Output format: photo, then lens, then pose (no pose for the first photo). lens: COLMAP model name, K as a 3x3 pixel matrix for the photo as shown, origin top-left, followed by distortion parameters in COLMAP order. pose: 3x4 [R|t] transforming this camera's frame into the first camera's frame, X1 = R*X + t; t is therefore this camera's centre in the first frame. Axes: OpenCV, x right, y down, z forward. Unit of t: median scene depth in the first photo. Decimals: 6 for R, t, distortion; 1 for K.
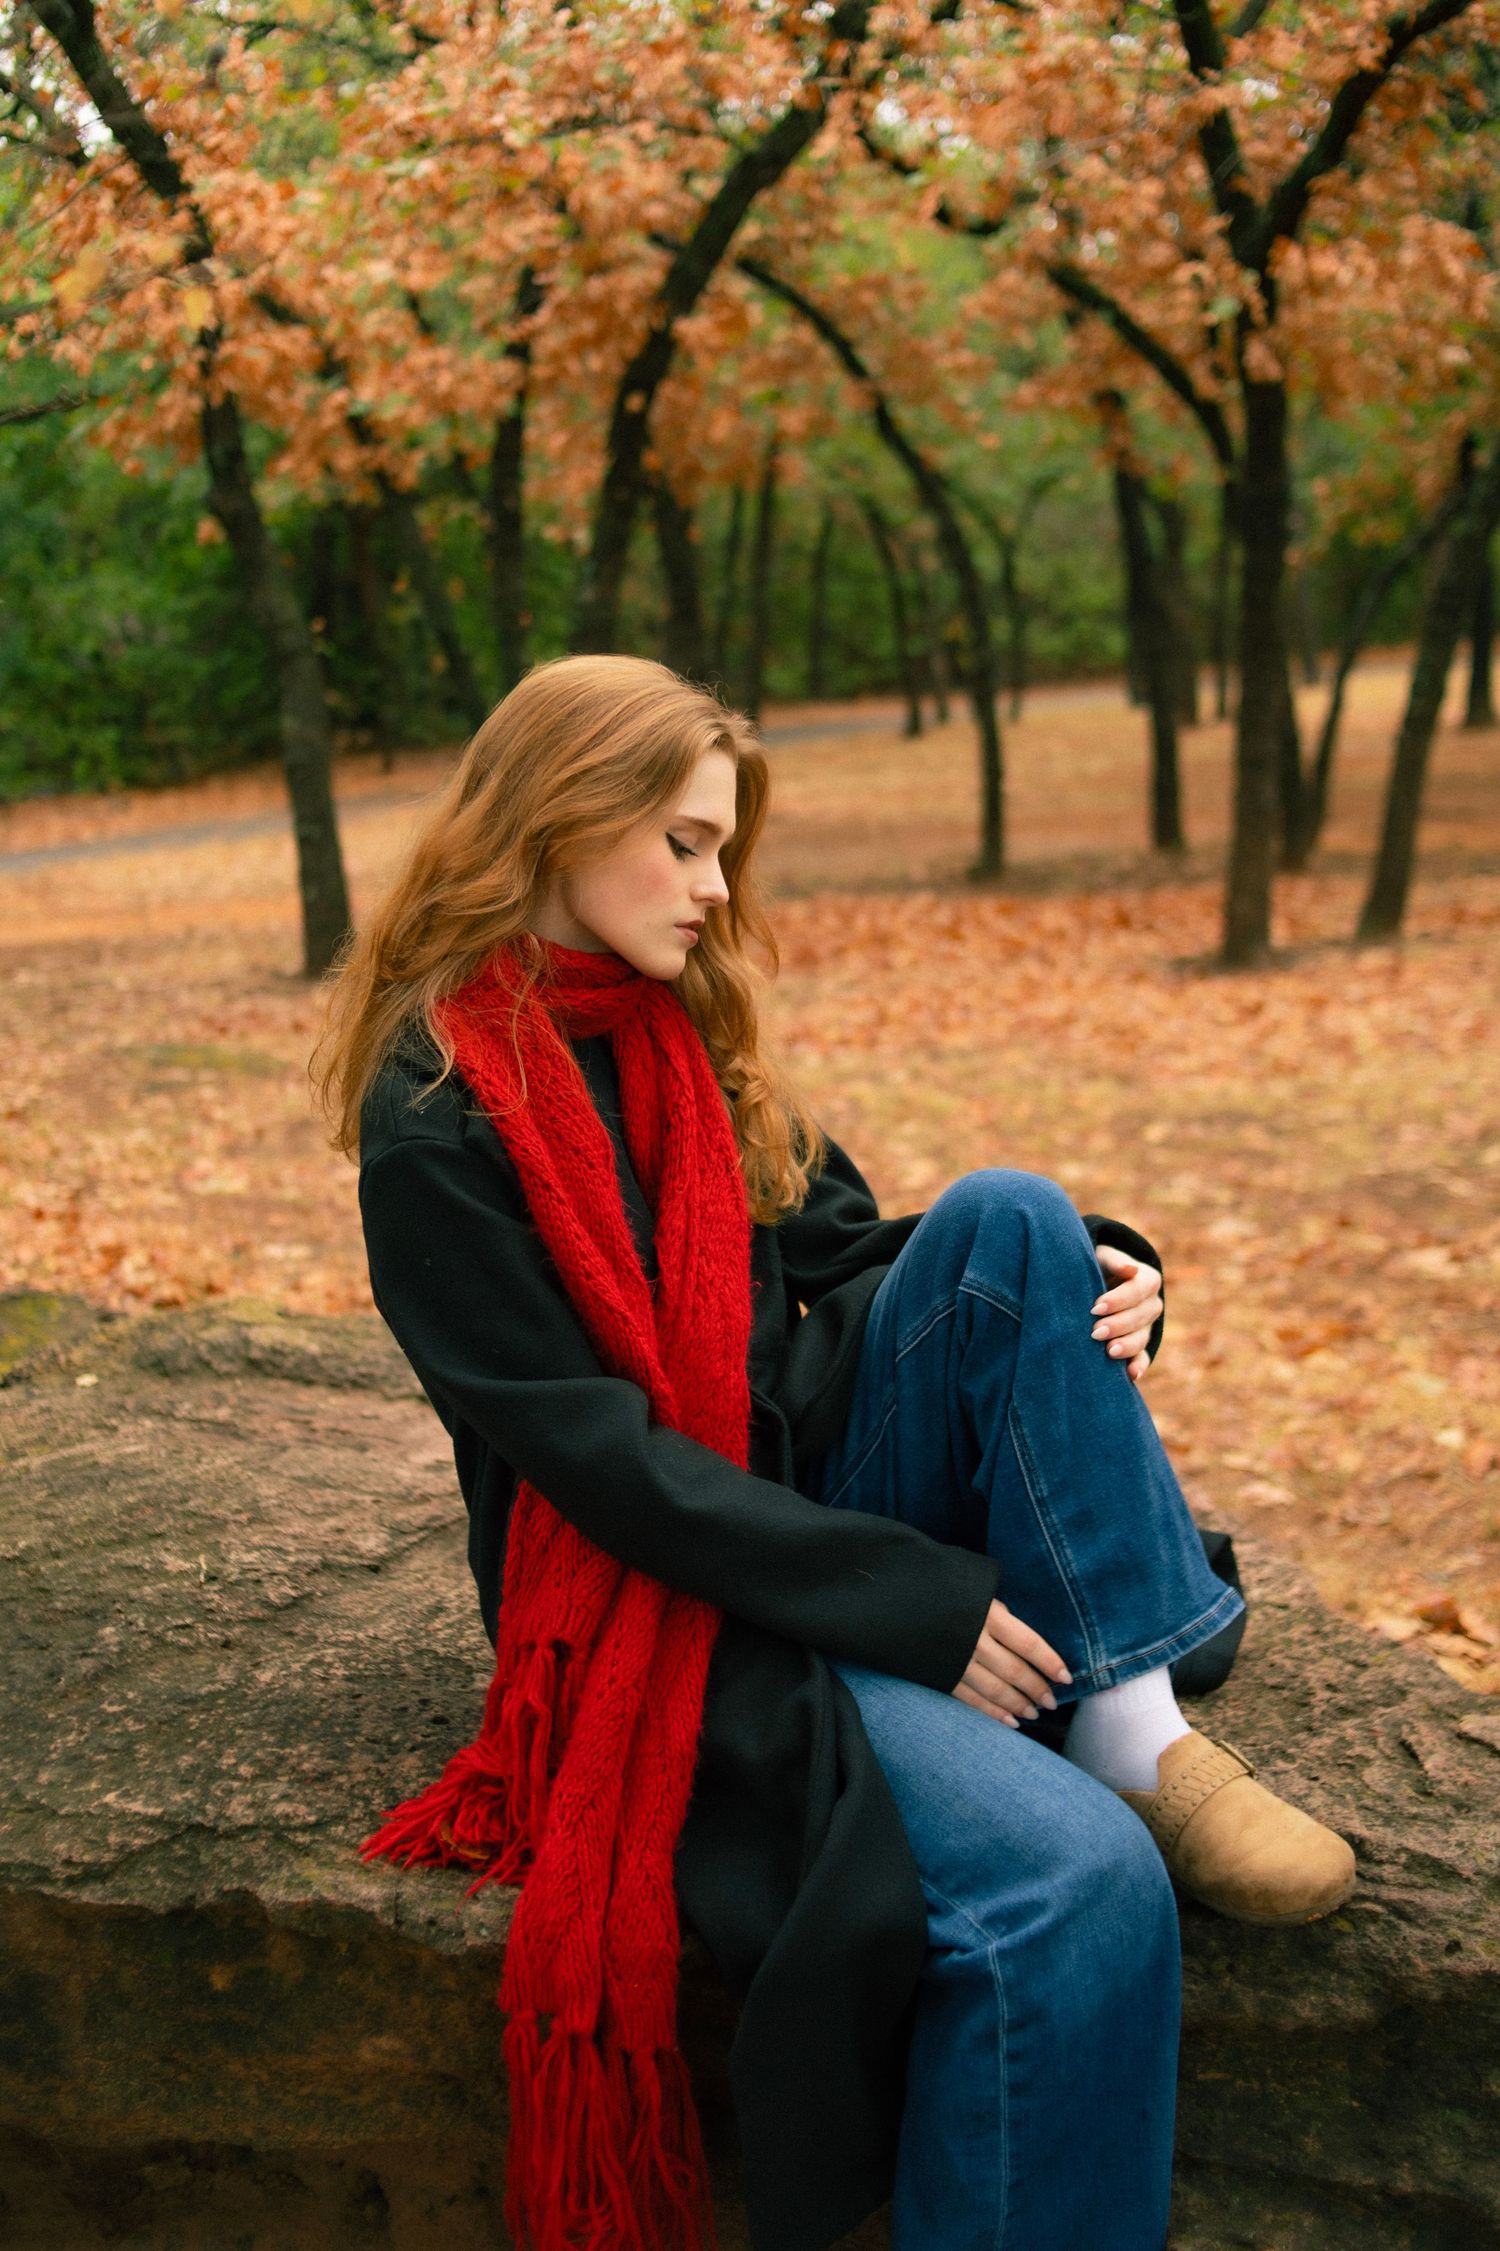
lens RADIAL K [[2221.0, 0, 750.0], [0, 2221.0, 1125.5], [0, 0, 1]] dist [-0.101519, 0.016094]
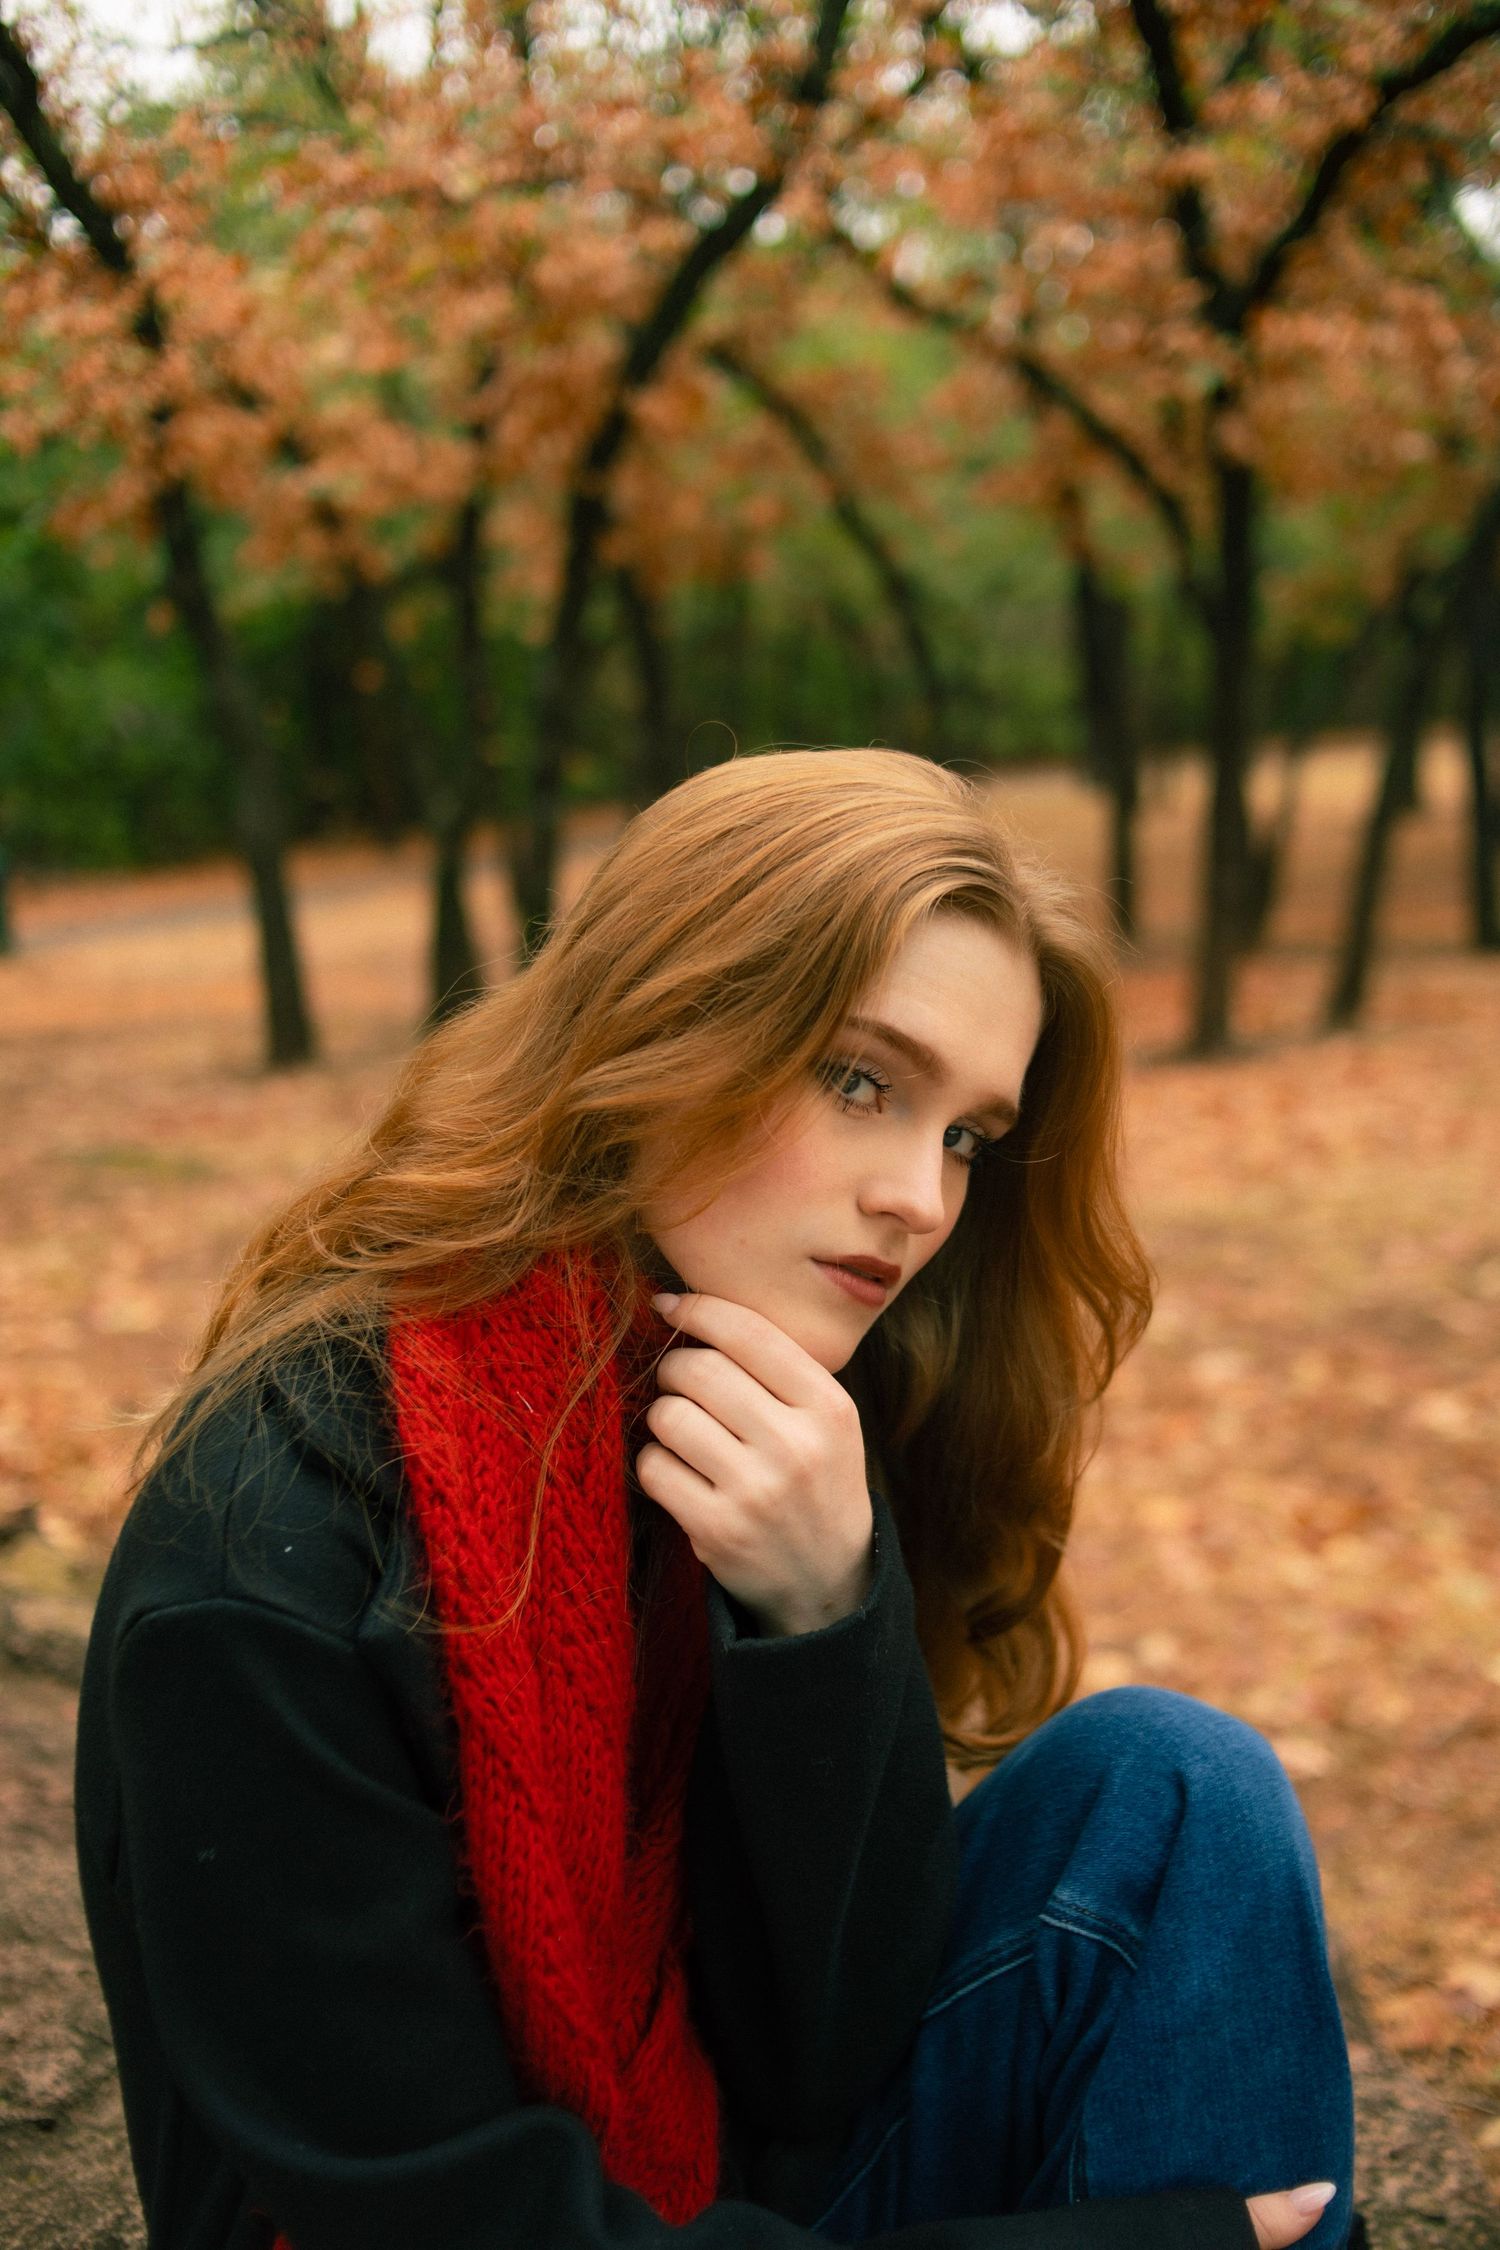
lens RADIAL K [[1631.4, 0, 750.0], [0, 1631.4, 1125.0], [0, 0, 1]] dist [-0.061403, -0.001487]
pose [[0.999984, 0.001800, -0.005388, 0.021628], [-0.001713, 0.999868, 0.016138, -0.054193], [0.005417, -0.016128, 0.999855, 0.272749]]
